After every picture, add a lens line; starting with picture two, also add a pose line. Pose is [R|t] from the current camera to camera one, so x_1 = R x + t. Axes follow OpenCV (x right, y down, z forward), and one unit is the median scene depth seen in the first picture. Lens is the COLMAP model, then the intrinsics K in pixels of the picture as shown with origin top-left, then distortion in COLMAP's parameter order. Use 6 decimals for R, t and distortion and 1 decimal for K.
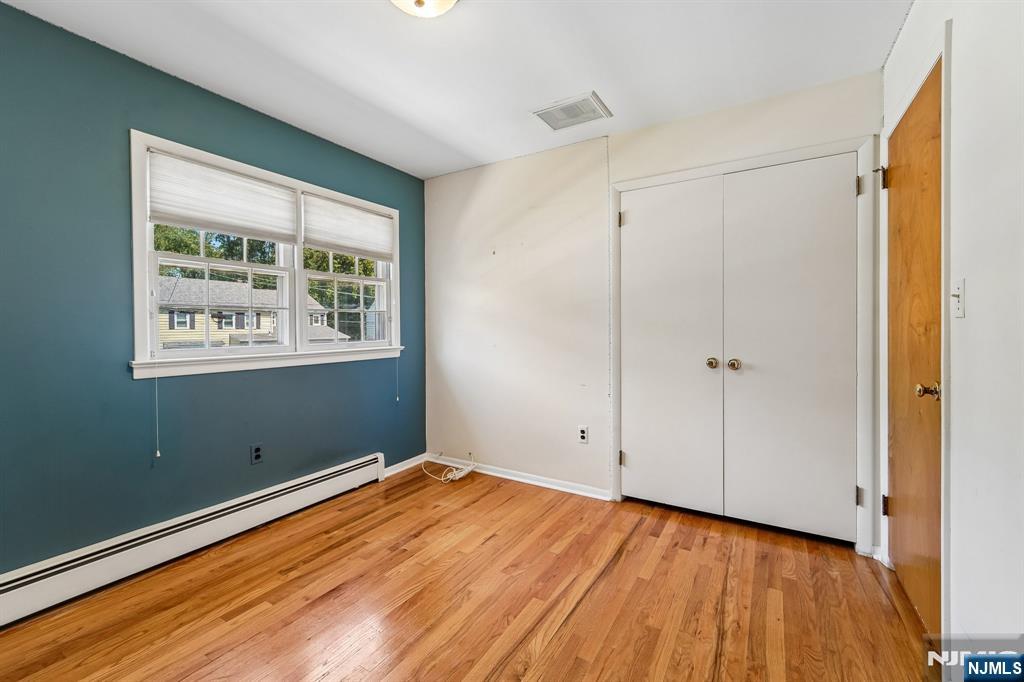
lens RADIAL K [[421.1, 0, 512.0], [0, 421.1, 329.4], [0, 0, 1]] dist [-0.023717, -0.000042]
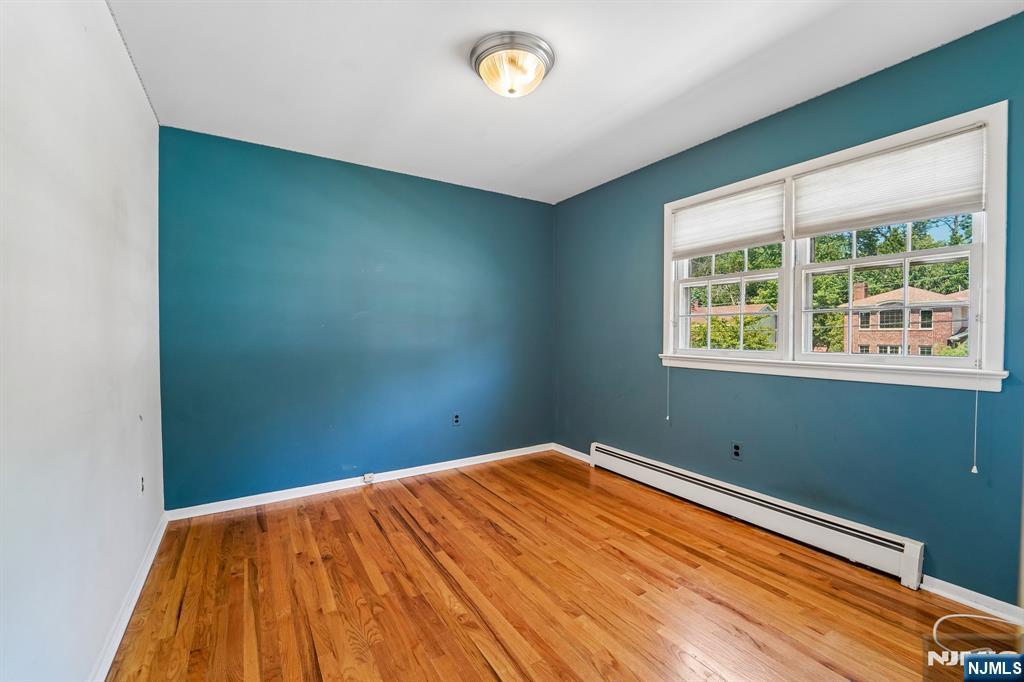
lens RADIAL K [[410.8, 0, 512.0], [0, 410.8, 341.0], [0, 0, 1]] dist [-0.038976, 0.000111]
pose [[-0.453648, 0.020297, -0.890950, 0.539934], [-0.004170, 0.999681, 0.024897, -0.006556], [0.891171, 0.015010, -0.453418, 0.902623]]
